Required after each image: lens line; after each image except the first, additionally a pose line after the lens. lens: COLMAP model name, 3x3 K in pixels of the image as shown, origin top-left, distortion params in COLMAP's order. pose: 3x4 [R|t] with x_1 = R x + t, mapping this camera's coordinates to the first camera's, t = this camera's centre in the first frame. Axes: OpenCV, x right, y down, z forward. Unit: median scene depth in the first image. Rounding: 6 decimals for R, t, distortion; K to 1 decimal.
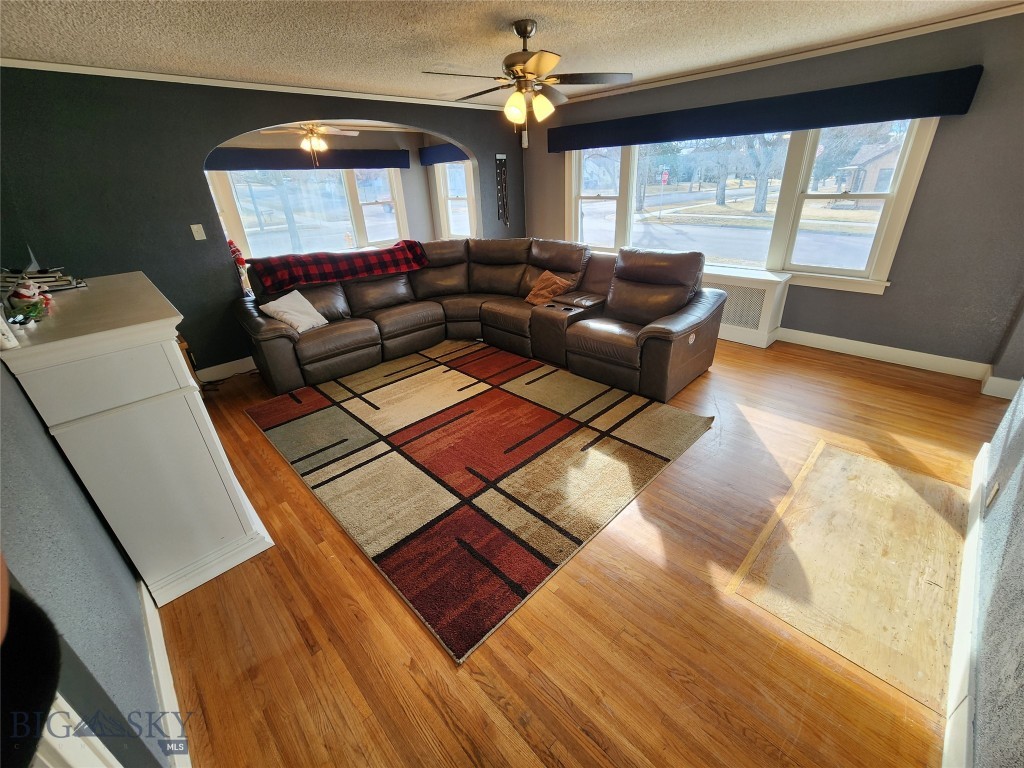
lens RADIAL K [[422.1, 0, 514.8], [0, 422.1, 375.3], [0, 0, 1]] dist [0.000113, 0.000117]
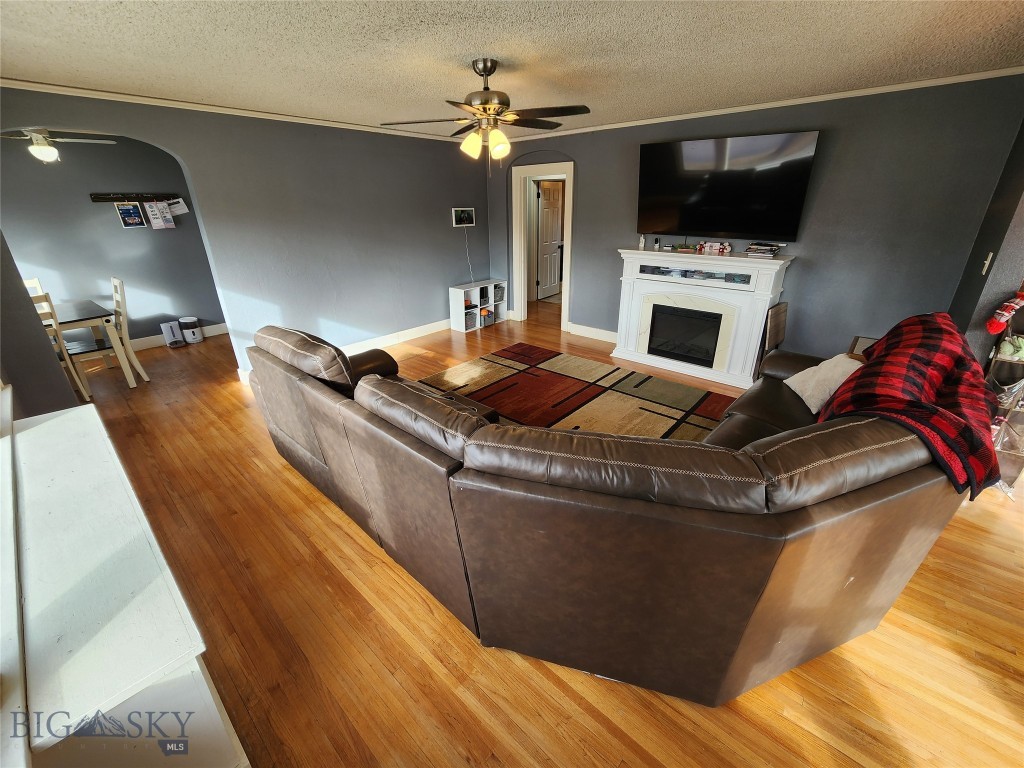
lens RADIAL K [[422.1, 0, 512.1], [0, 422.1, 378.6], [0, 0, 1]] dist [0.000113, 0.000117]
pose [[-0.995961, 0.079246, -0.042218, 0.058330], [0.021885, 0.670253, 0.741810, -0.940013], [0.087082, 0.737890, -0.669280, 1.952962]]
